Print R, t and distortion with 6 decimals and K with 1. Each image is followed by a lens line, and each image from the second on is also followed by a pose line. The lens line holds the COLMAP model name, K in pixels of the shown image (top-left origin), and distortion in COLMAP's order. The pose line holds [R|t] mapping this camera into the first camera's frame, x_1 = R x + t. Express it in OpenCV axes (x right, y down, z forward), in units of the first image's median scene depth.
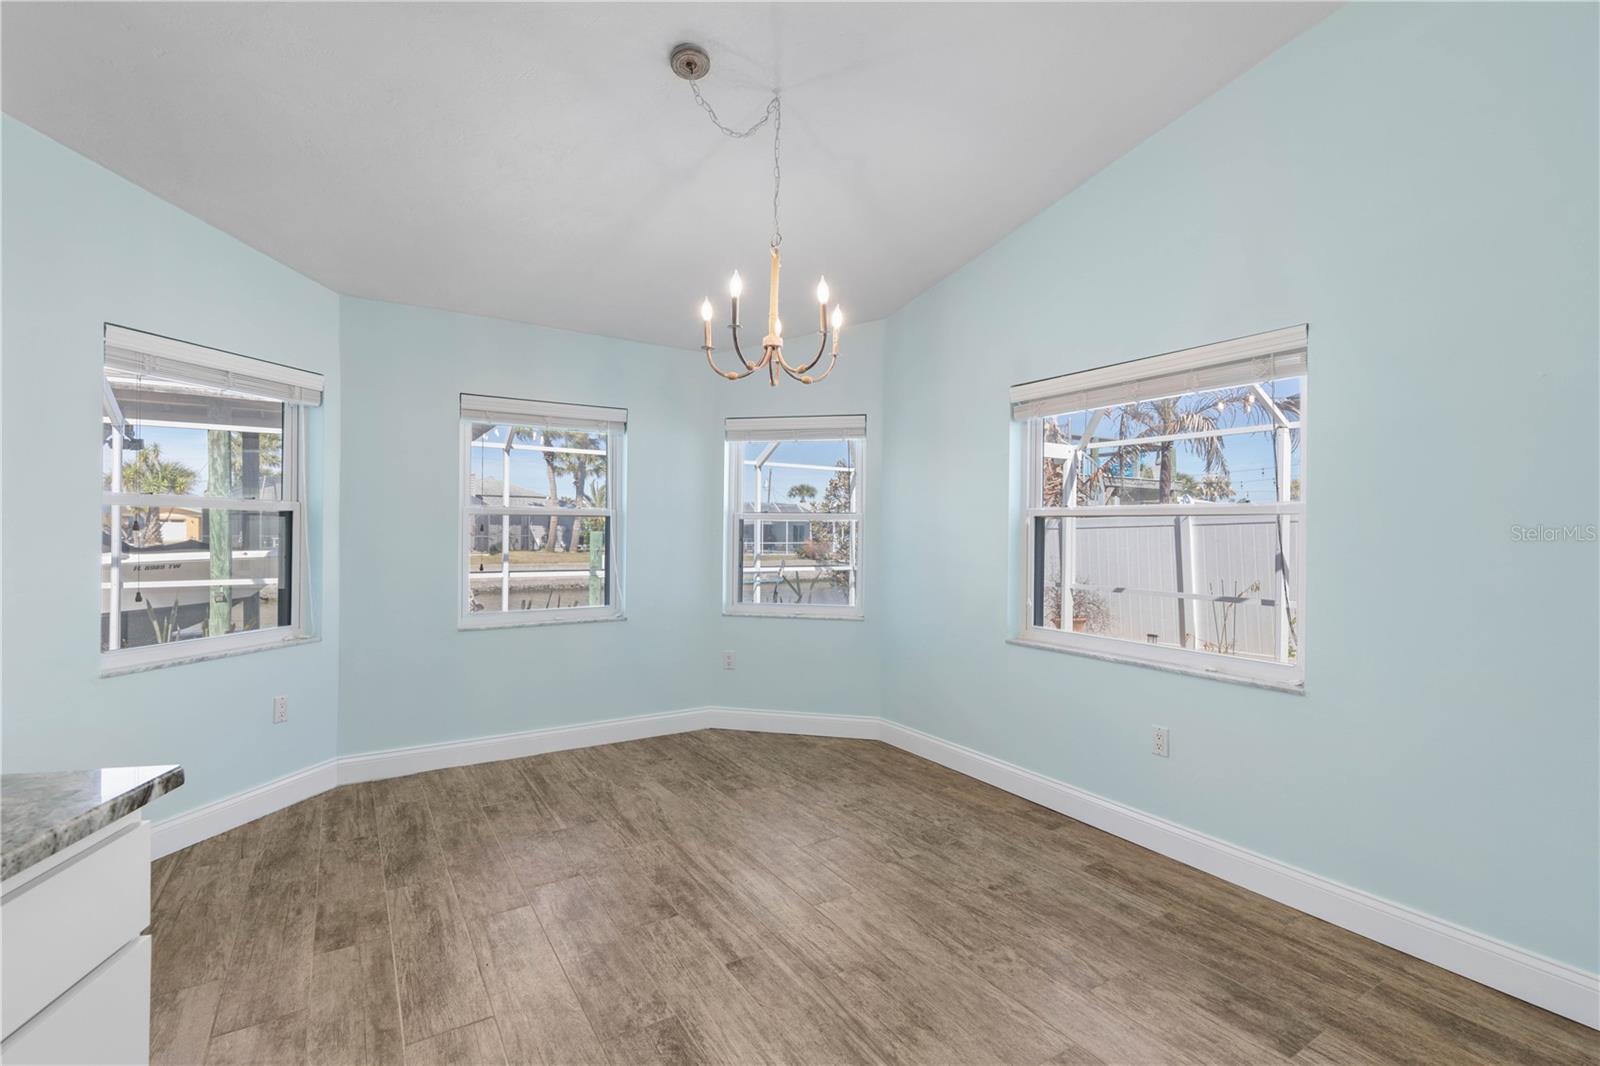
lens RADIAL K [[730.5, 0, 819.4], [0, 730.5, 526.0], [0, 0, 1]] dist [0.008870, -0.003675]
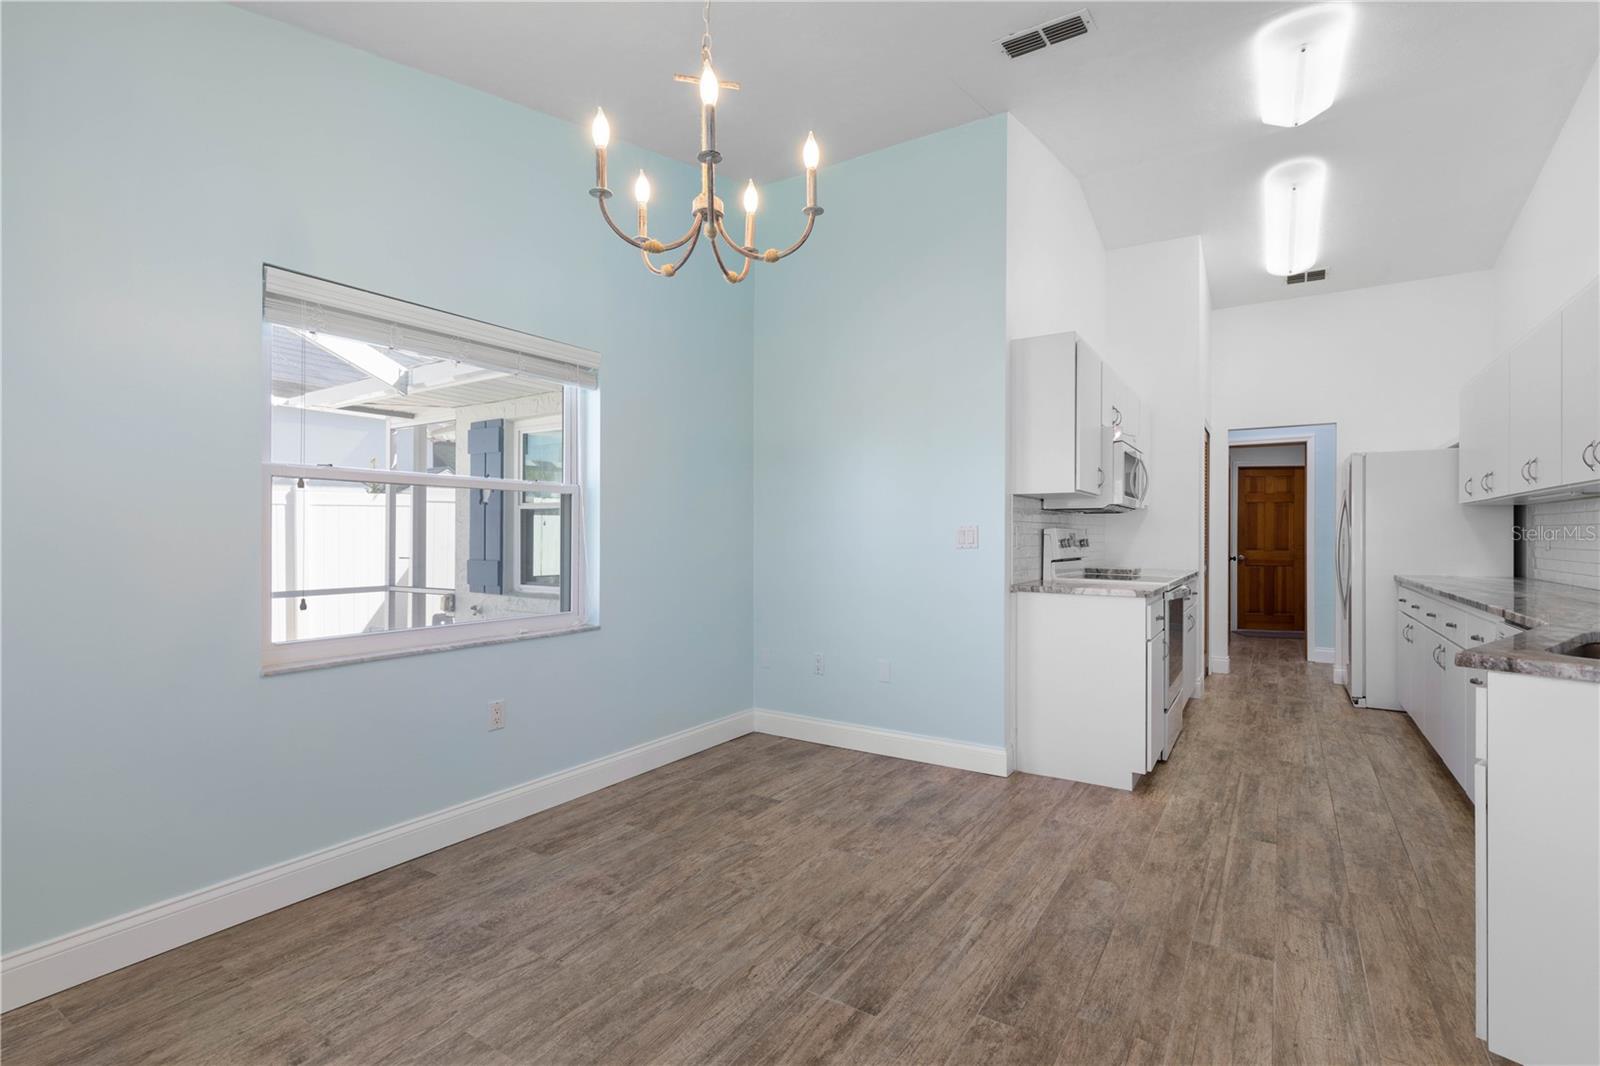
lens RADIAL K [[730.5, 0, 811.7], [0, 730.5, 540.8], [0, 0, 1]] dist [0.008870, -0.003675]
pose [[-0.412622, -0.019149, 0.910701, -0.724704], [-0.010218, 0.999813, 0.016393, 0.042738], [-0.910845, -0.002542, -0.412741, 1.212710]]
